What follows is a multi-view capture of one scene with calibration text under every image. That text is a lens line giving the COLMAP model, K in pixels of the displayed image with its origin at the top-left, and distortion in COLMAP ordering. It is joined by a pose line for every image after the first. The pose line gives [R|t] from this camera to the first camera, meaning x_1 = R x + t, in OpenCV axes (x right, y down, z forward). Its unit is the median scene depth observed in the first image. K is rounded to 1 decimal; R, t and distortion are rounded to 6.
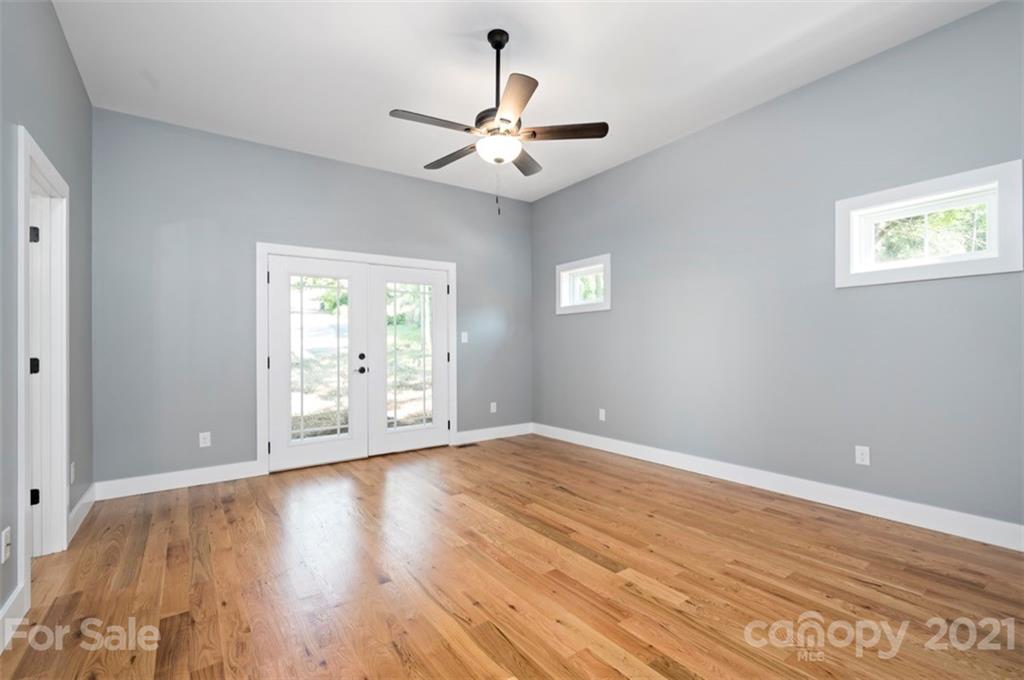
lens RADIAL K [[453.9, 0, 515.1], [0, 453.9, 345.7], [0, 0, 1]] dist [-0.003666, 0.000580]
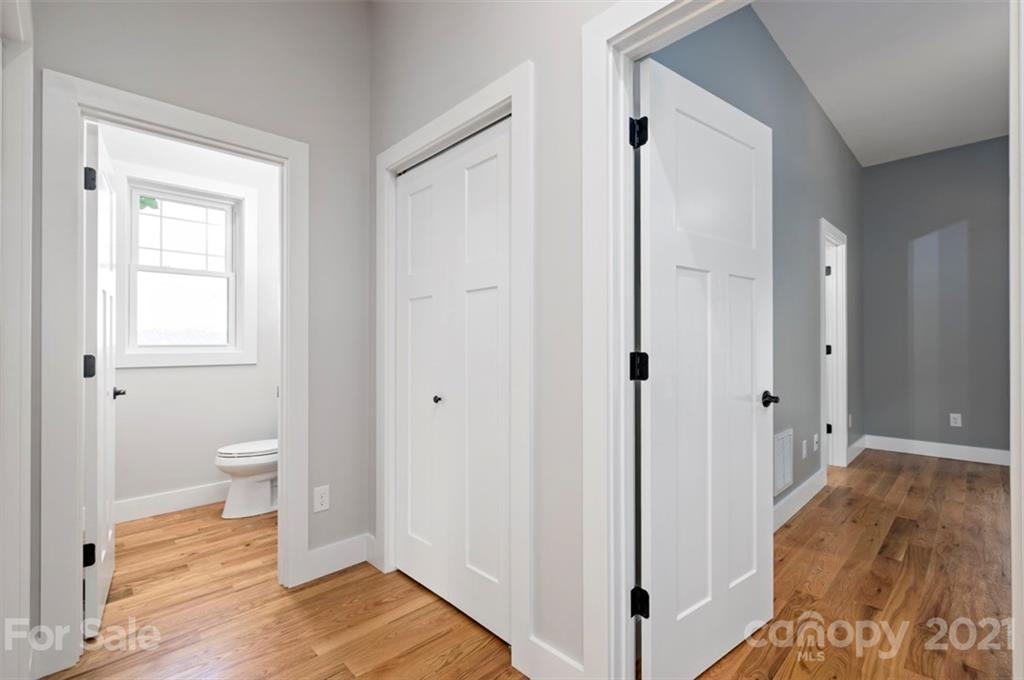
lens RADIAL K [[453.9, 0, 514.7], [0, 453.9, 339.4], [0, 0, 1]] dist [-0.003666, 0.000580]
pose [[0.144128, 0.002620, -0.989556, 0.369950], [0.006881, 0.999970, 0.003650, -0.007469], [0.989535, -0.007335, 0.144105, -0.336918]]
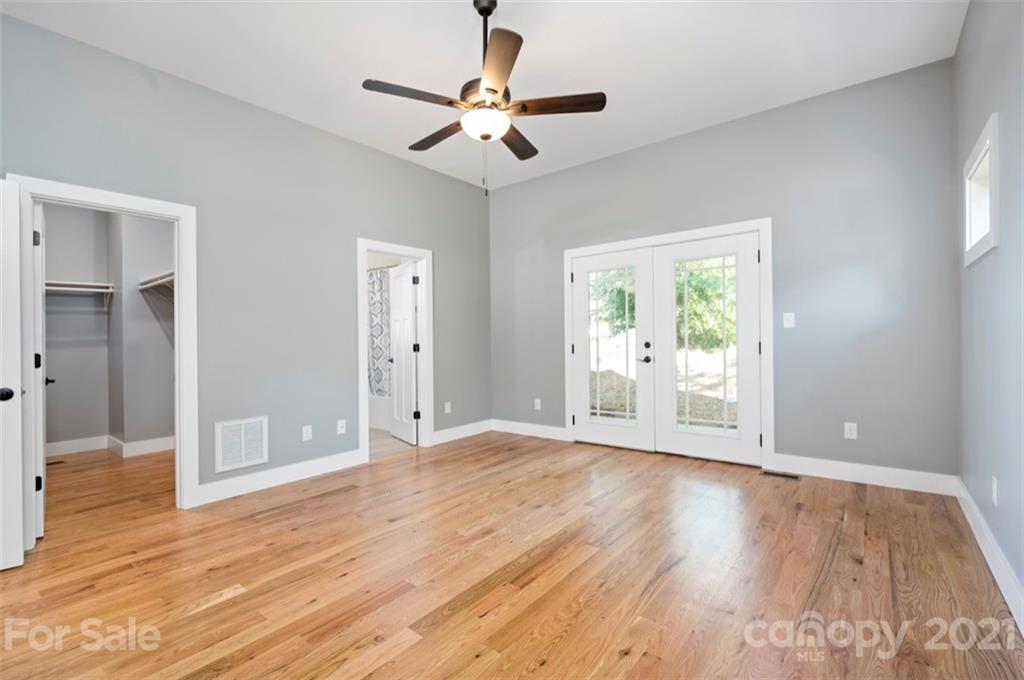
lens RADIAL K [[453.9, 0, 517.3], [0, 453.9, 332.9], [0, 0, 1]] dist [-0.003666, 0.000580]
pose [[0.278776, -0.004999, -0.960343, 0.822867], [0.015745, 0.999876, -0.000635, -0.009507], [0.960227, -0.014943, 0.278820, 0.765404]]
